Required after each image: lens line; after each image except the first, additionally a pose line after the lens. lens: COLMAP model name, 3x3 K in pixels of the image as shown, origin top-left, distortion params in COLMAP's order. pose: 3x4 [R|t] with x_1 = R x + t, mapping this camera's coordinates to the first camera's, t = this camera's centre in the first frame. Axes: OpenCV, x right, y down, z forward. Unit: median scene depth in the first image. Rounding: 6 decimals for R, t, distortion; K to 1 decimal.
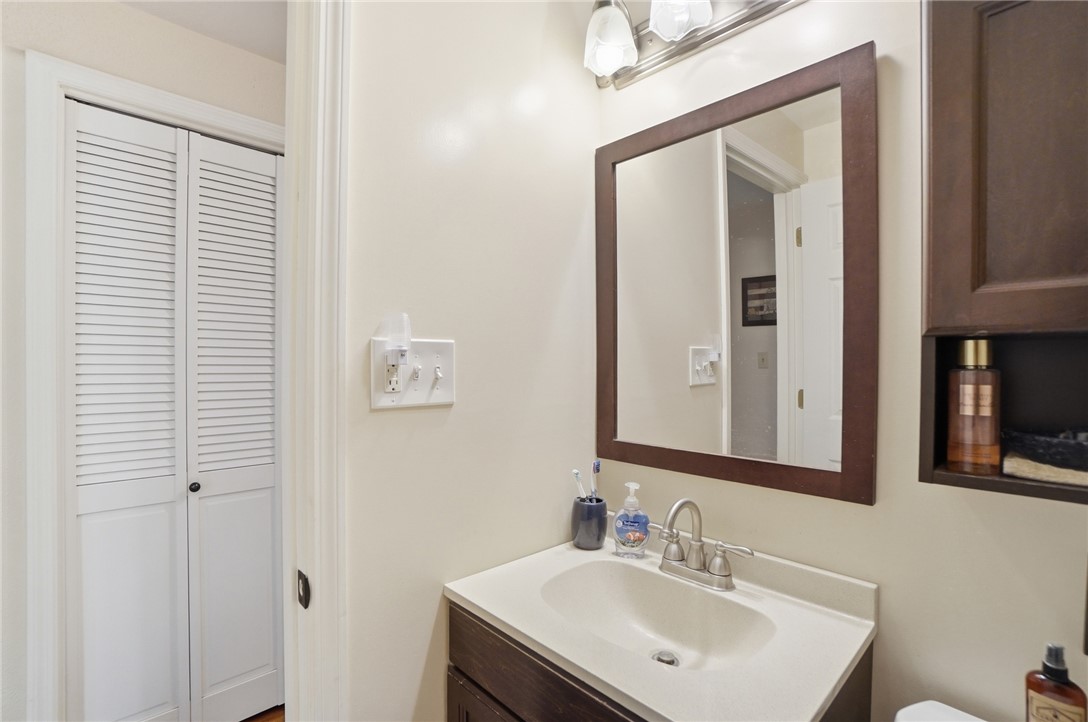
lens RADIAL K [[515.8, 0, 542.0], [0, 515.8, 361.9], [0, 0, 1]] dist [-0.000274, -0.000079]
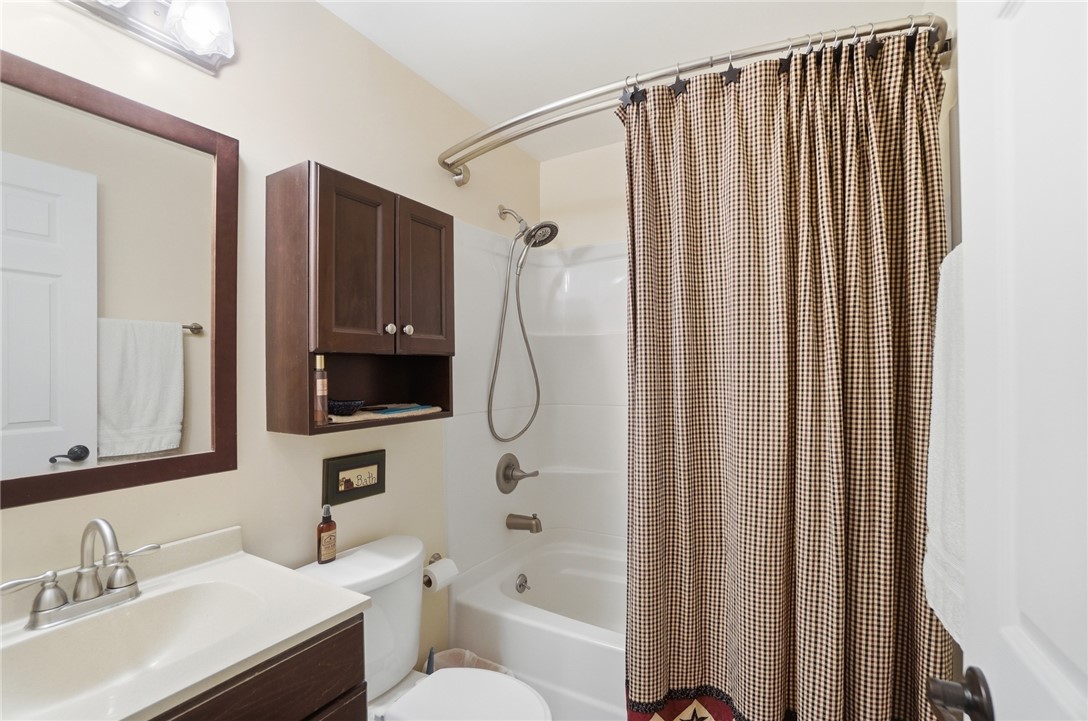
lens RADIAL K [[515.8, 0, 541.6], [0, 515.8, 360.8], [0, 0, 1]] dist [-0.000274, -0.000079]
pose [[-0.282617, 0.001688, 0.959231, -0.936015], [-0.004808, 0.999983, -0.003176, -0.015890], [-0.959221, -0.005509, -0.282604, 0.600074]]
